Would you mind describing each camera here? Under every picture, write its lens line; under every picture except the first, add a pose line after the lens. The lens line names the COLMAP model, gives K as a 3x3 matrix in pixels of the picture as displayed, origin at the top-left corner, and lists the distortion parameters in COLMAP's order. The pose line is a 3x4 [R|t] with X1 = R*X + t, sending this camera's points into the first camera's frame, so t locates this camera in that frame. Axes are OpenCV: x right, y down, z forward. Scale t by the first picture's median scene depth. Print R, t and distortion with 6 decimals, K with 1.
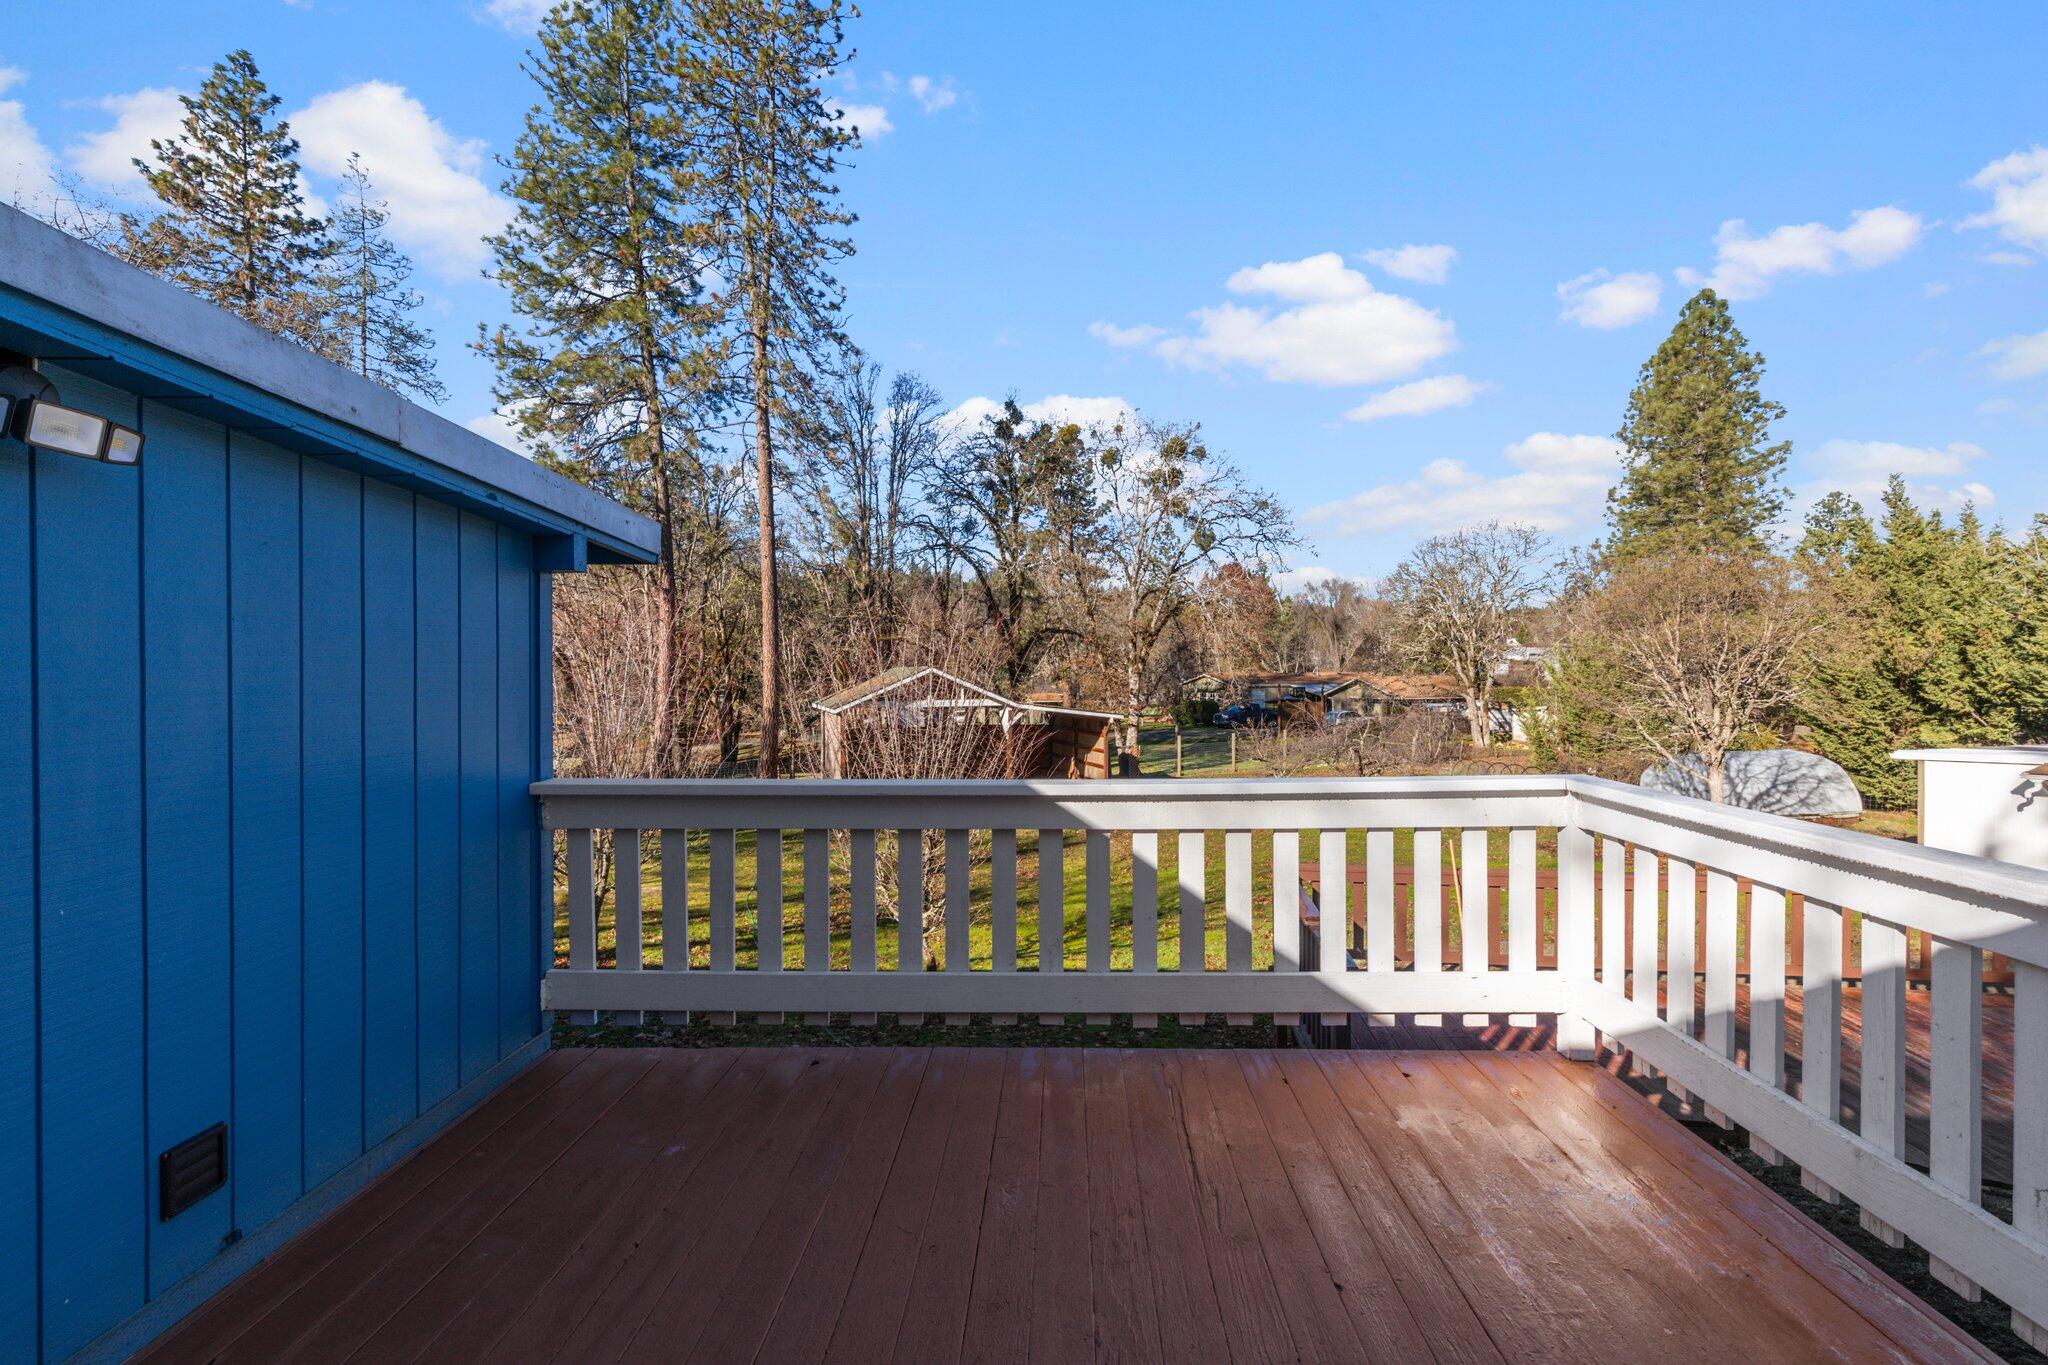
lens RADIAL K [[914.6, 0, 1035.3], [0, 914.6, 681.5], [0, 0, 1]] dist [0.011704, -0.002647]
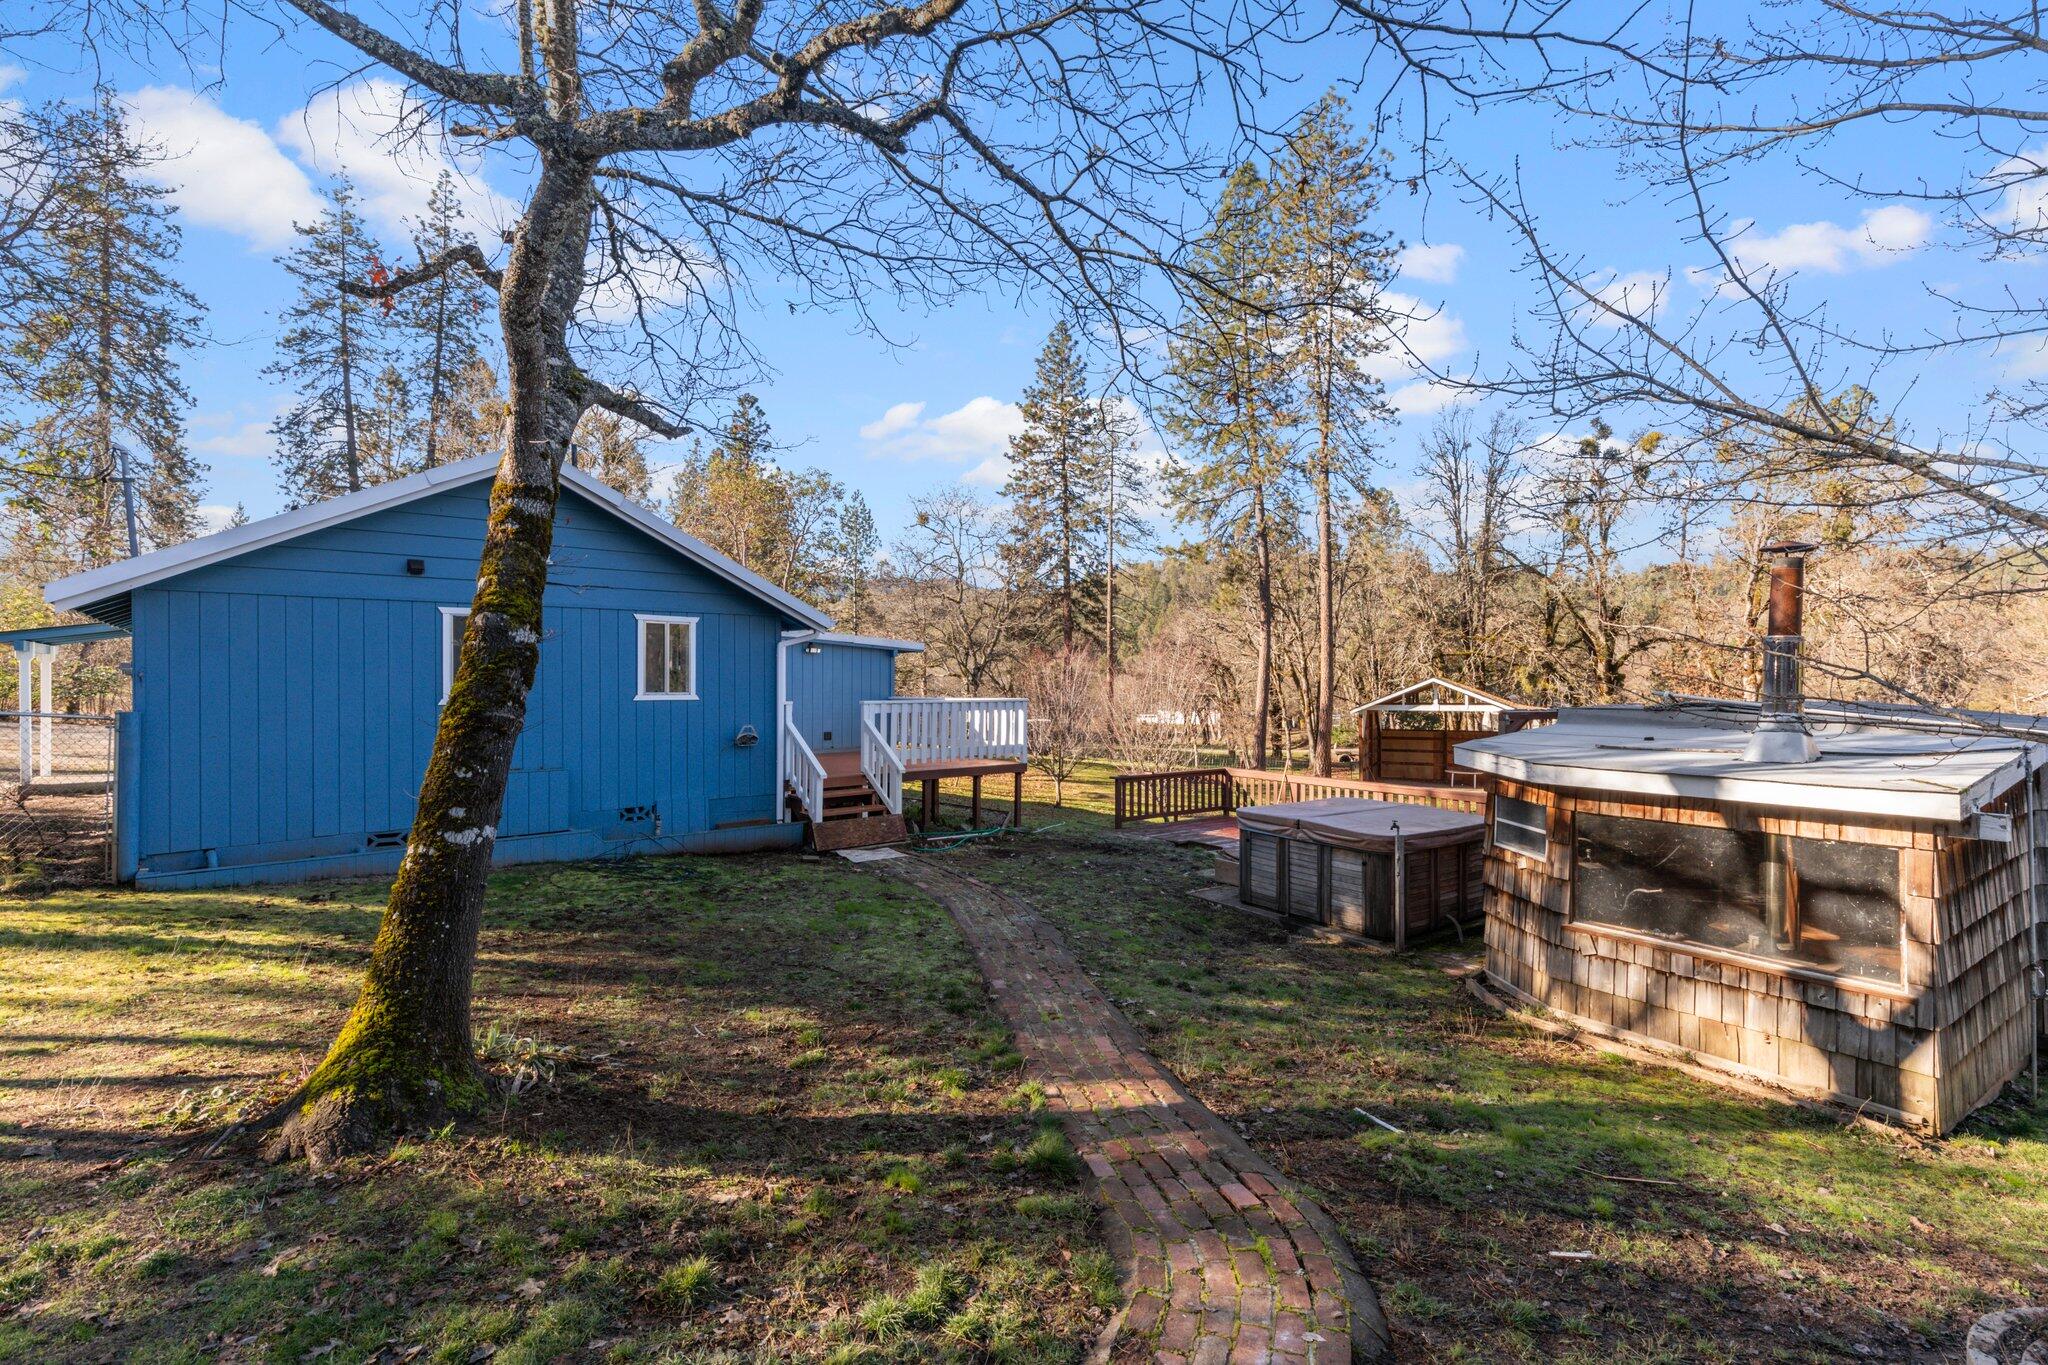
lens RADIAL K [[914.6, 0, 1037.8], [0, 914.6, 684.2], [0, 0, 1]] dist [0.011704, -0.002647]
pose [[0.680642, 0.001147, -0.732615, 0.368177], [-0.011572, 0.999891, -0.009186, 0.008738], [0.732525, 0.014730, 0.680581, -0.186030]]
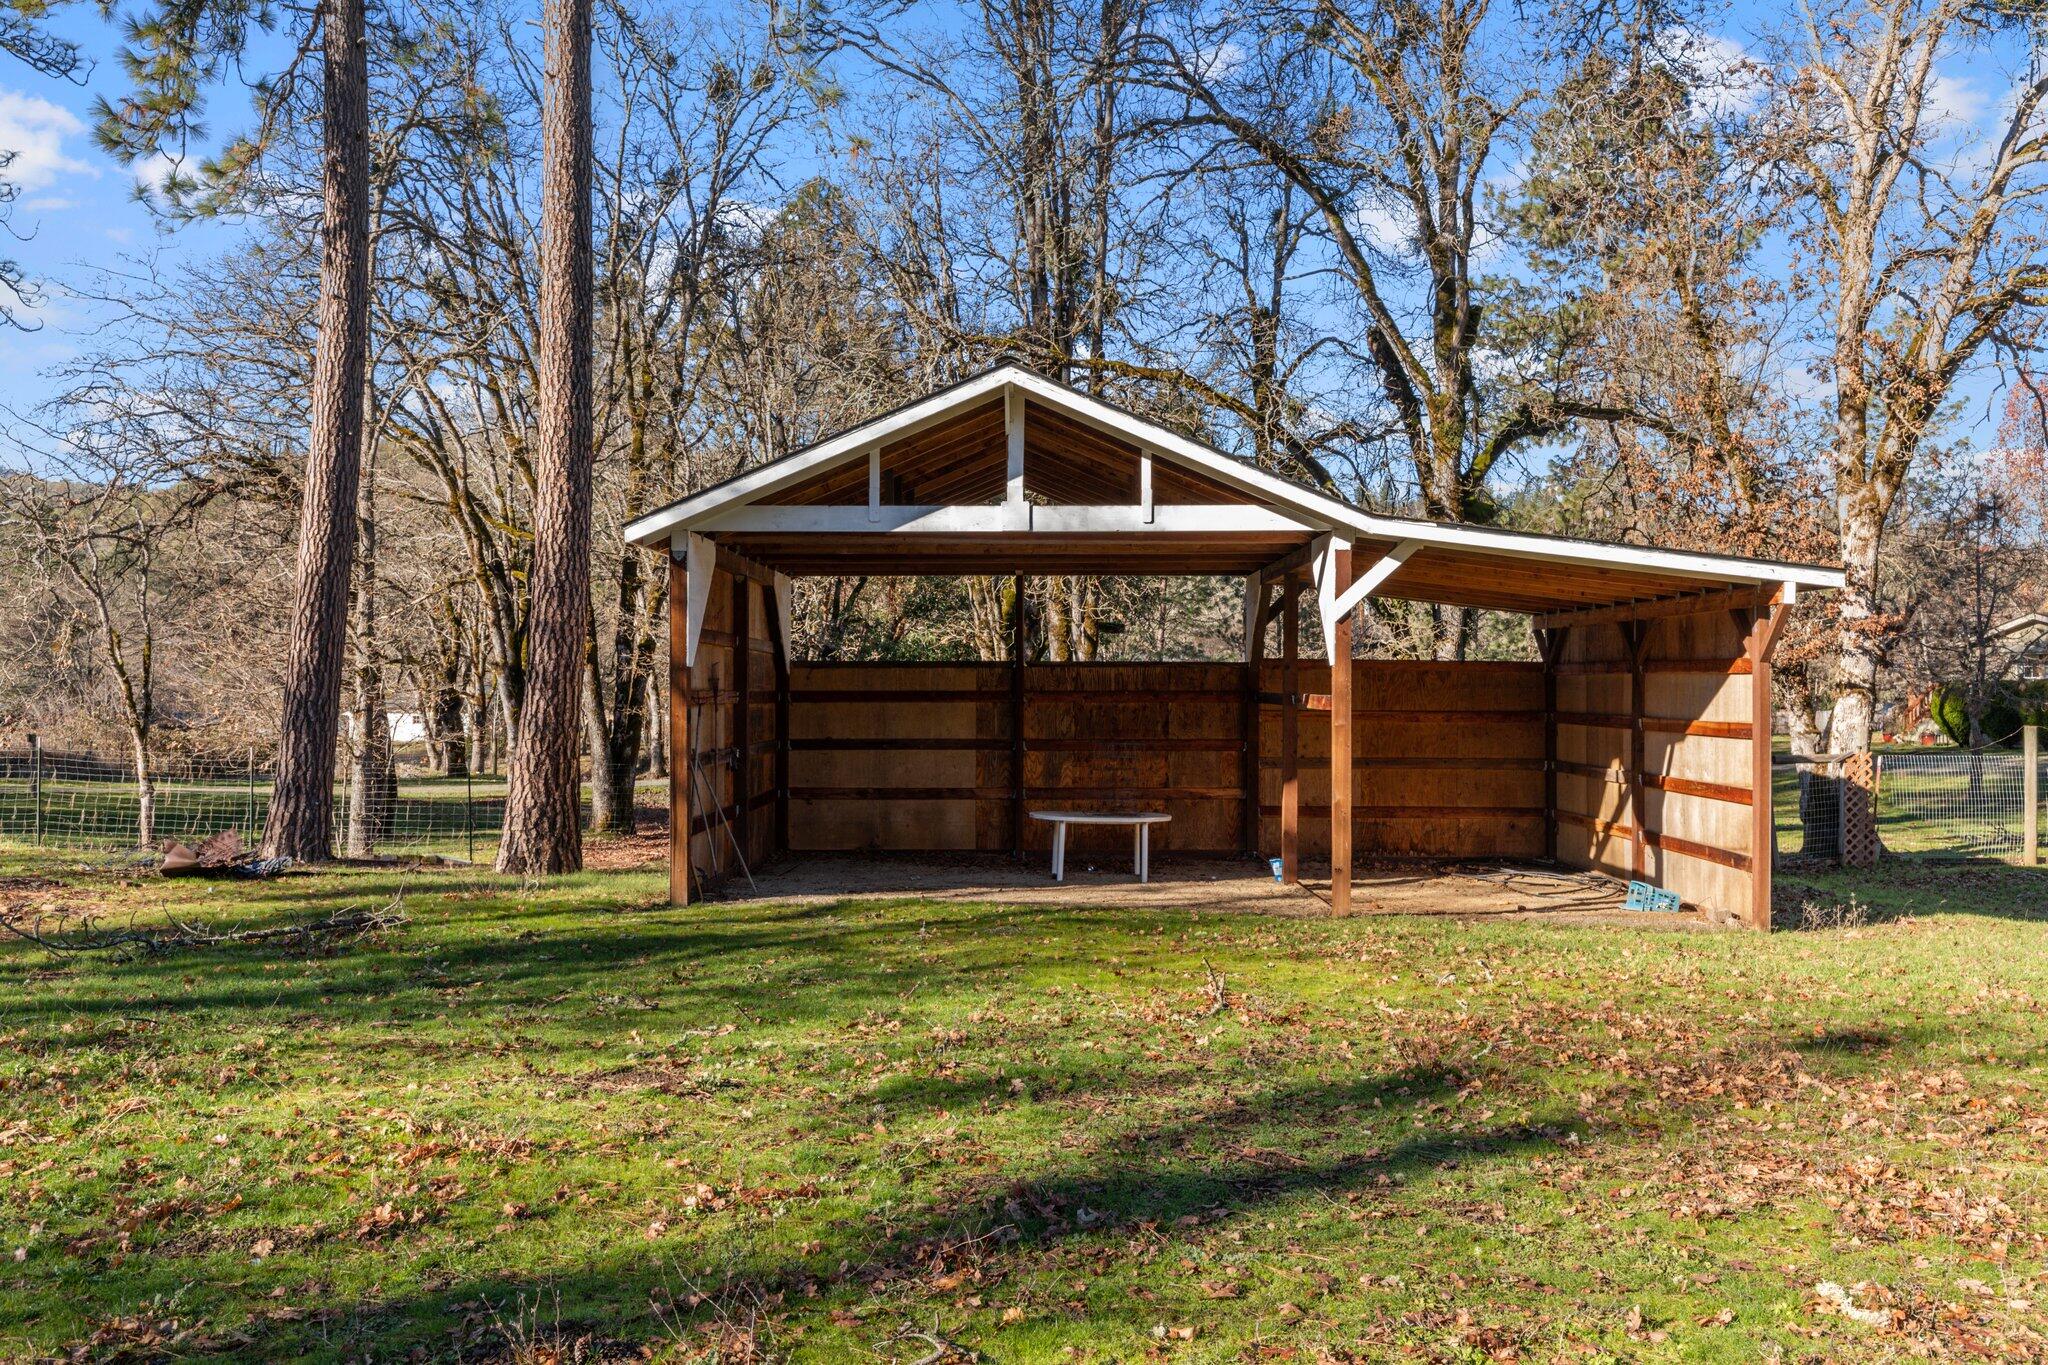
lens RADIAL K [[1596.0, 0, 1037.0], [0, 1596.0, 685.1], [0, 0, 1]] dist [0.008632, -0.006461]
pose [[0.943718, 0.004453, -0.330722, 0.034613], [-0.009276, 0.999872, -0.013004, 0.068138], [0.330622, 0.015340, 0.943639, 0.515104]]
